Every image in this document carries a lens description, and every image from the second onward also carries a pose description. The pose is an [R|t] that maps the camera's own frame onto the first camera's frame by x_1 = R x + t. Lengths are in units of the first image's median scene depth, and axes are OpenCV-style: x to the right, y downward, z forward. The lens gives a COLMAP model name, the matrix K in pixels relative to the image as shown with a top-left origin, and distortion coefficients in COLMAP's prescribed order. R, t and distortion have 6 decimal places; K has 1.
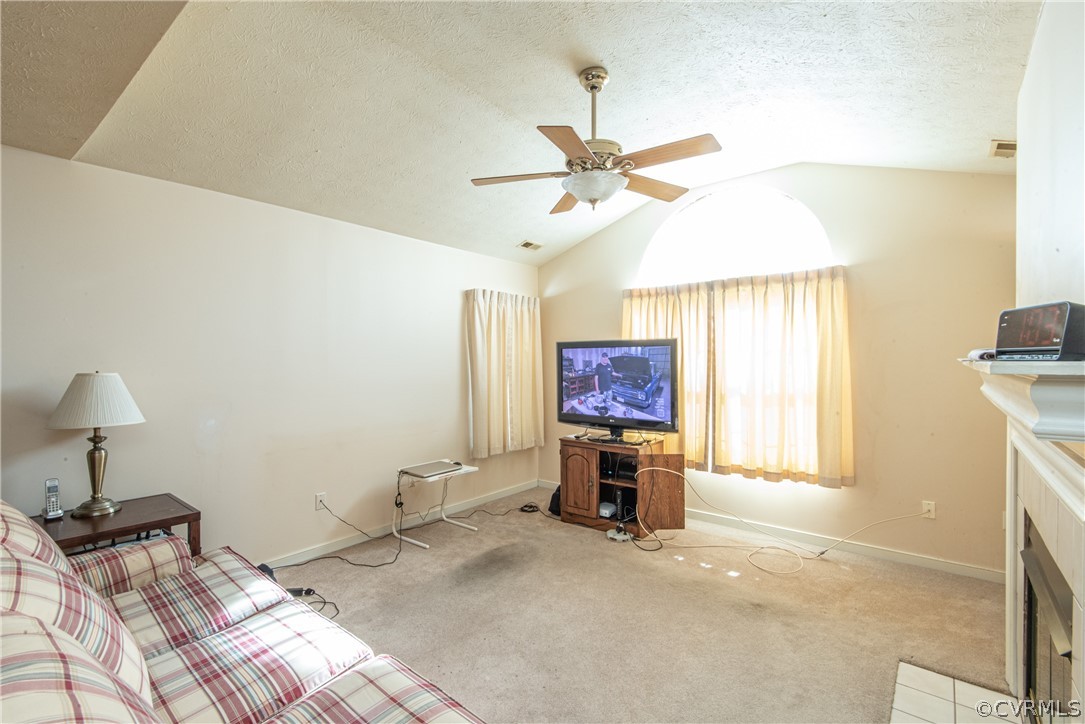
lens RADIAL K [[492.9, 0, 534.9], [0, 492.9, 363.6], [0, 0, 1]] dist [0.040189, -0.021637]
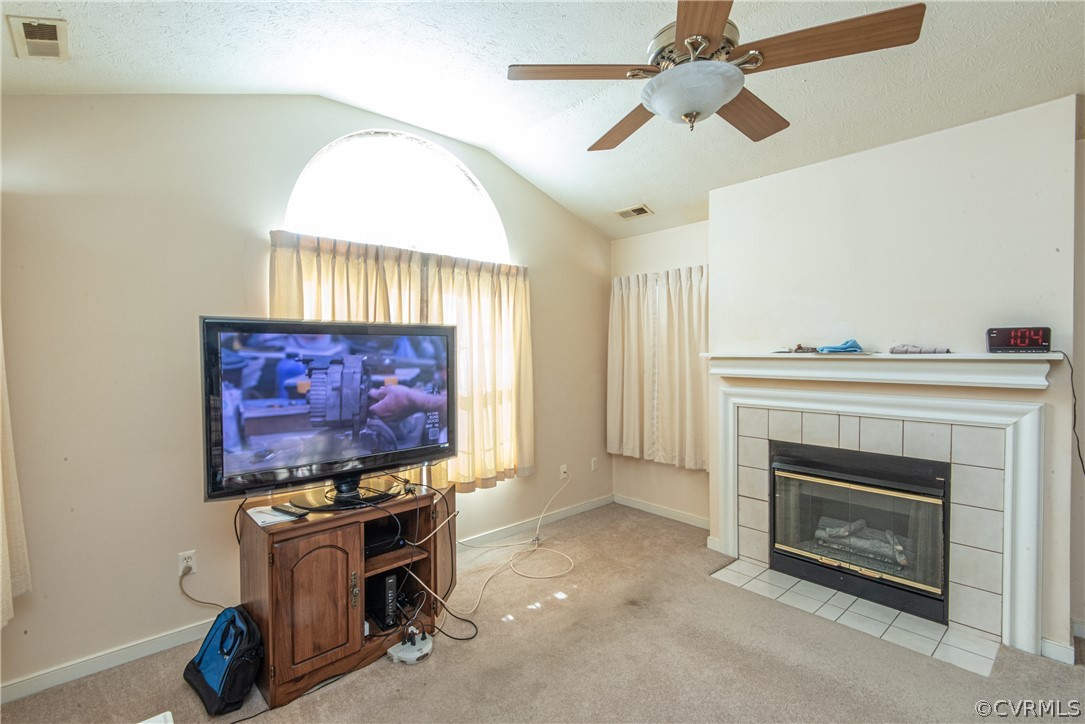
lens RADIAL K [[492.9, 0, 534.9], [0, 492.9, 363.6], [0, 0, 1]] dist [0.040189, -0.021637]
pose [[0.143842, -0.021966, 0.989357, -0.387503], [0.007239, 0.999750, 0.021145, -0.011007], [-0.989574, 0.004121, 0.143965, 0.734579]]
